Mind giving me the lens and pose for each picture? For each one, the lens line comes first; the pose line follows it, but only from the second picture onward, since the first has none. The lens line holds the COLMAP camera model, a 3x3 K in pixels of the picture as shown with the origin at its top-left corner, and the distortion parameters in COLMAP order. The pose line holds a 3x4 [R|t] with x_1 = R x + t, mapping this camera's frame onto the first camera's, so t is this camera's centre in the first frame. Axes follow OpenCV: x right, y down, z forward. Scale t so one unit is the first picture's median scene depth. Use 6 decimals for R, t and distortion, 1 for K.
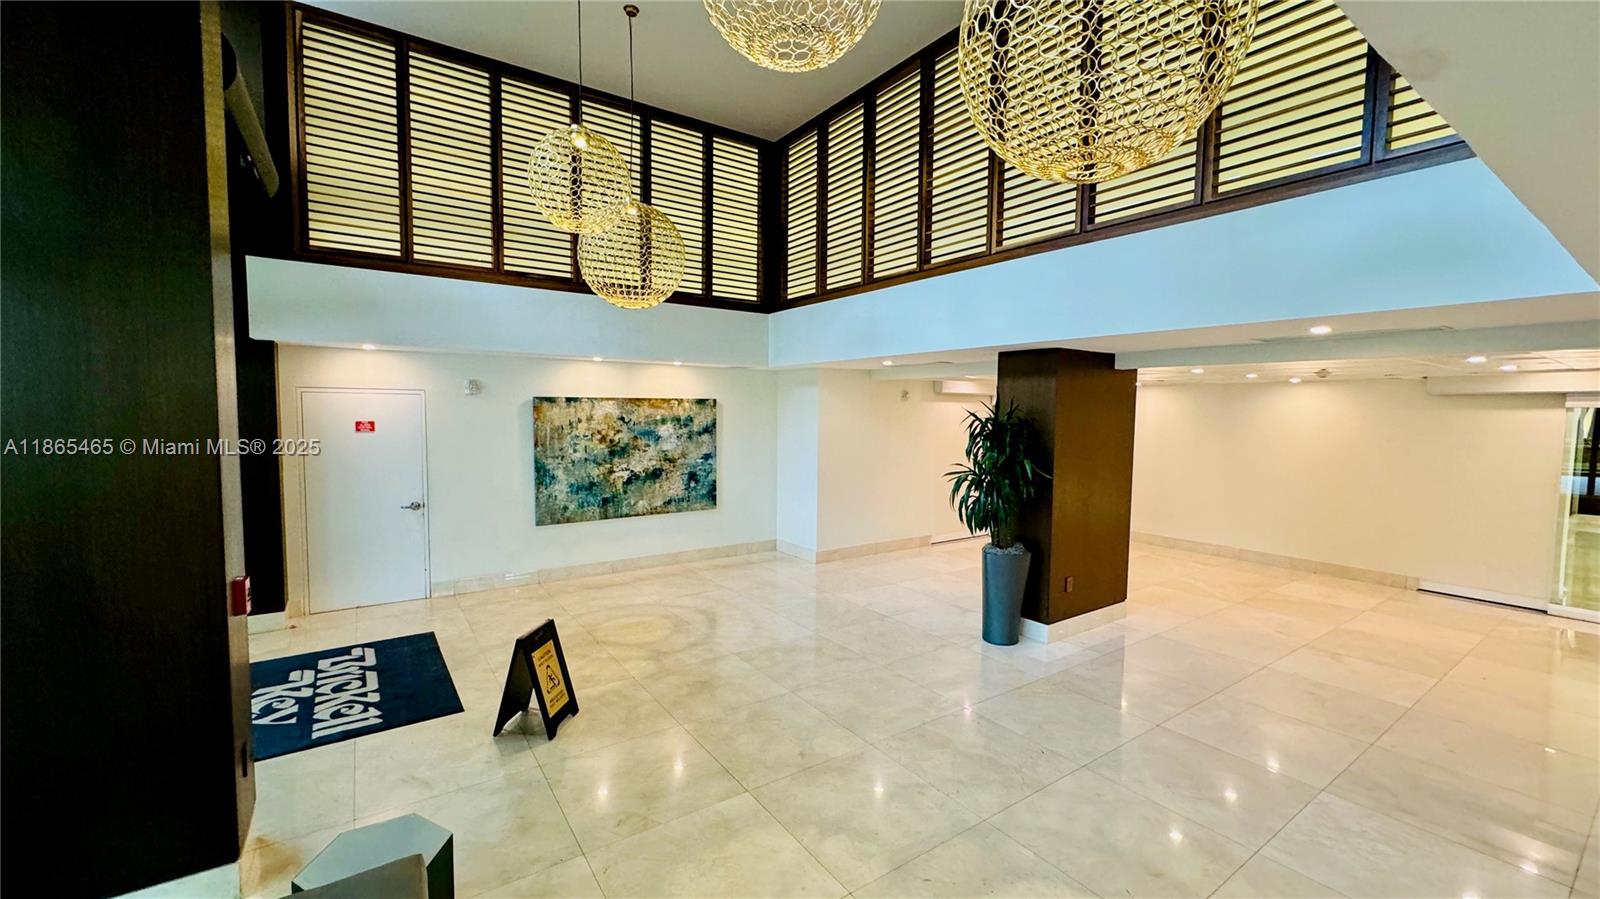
lens RADIAL K [[580.6, 0, 800.0], [0, 580.6, 449.5], [0, 0, 1]] dist [0.013847, -0.000021]
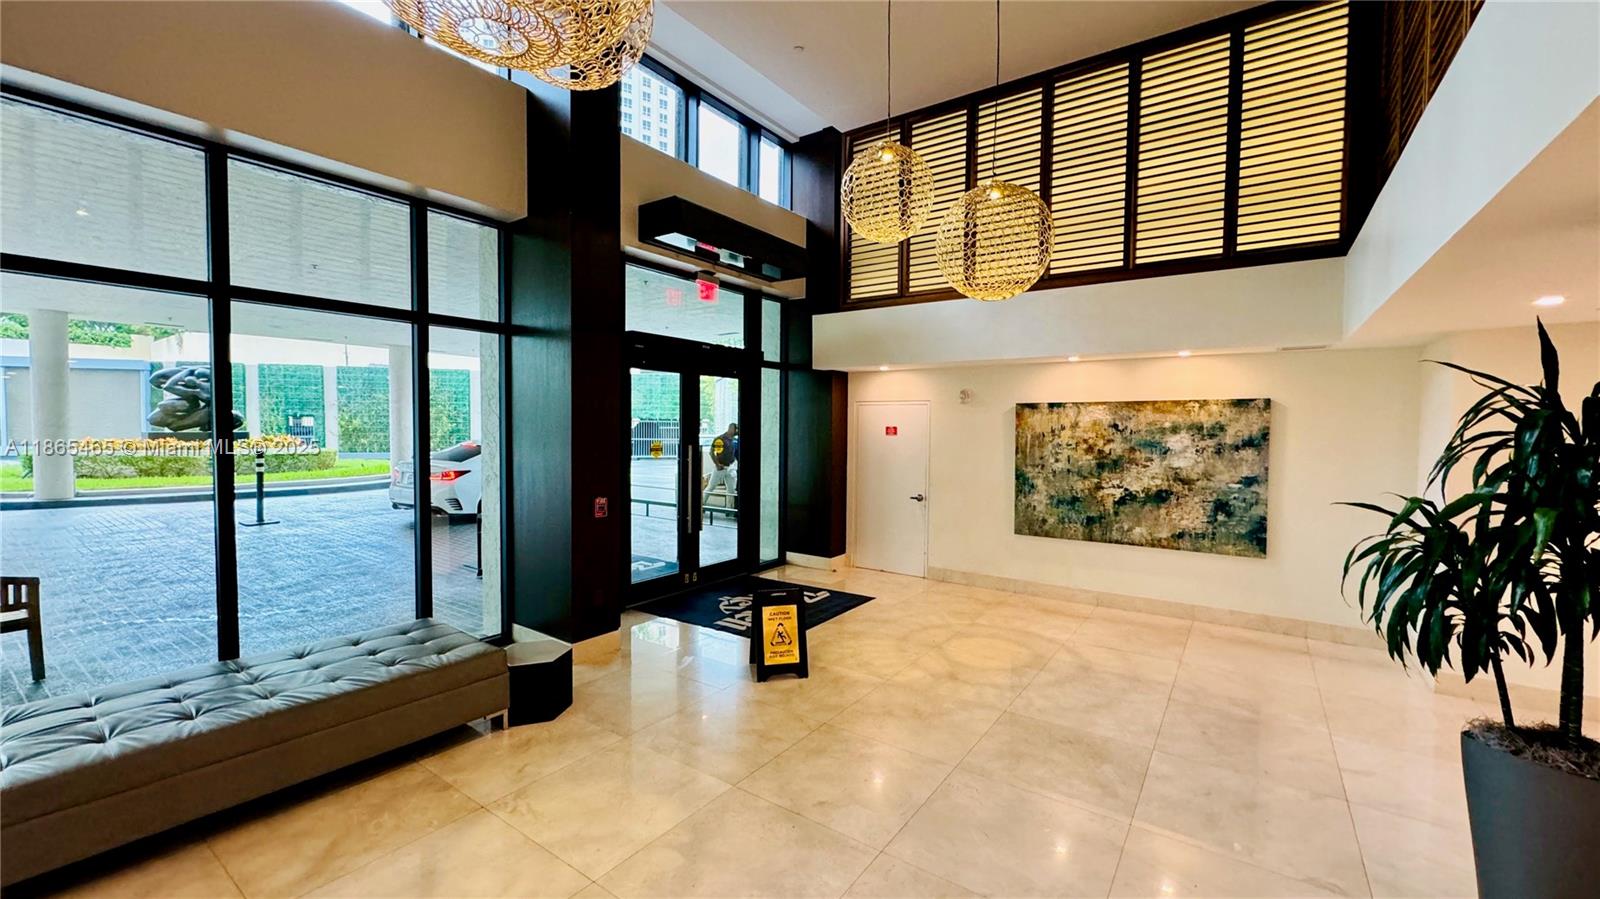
lens RADIAL K [[631.6, 0, 800.0], [0, 631.6, 449.5], [0, 0, 1]] dist [-0.002954, -0.000030]
pose [[0.395396, 0.040687, -0.917609, 0.356204], [-0.055352, 0.998258, 0.020412, -0.012508], [0.916841, 0.042721, 0.396960, 0.220184]]
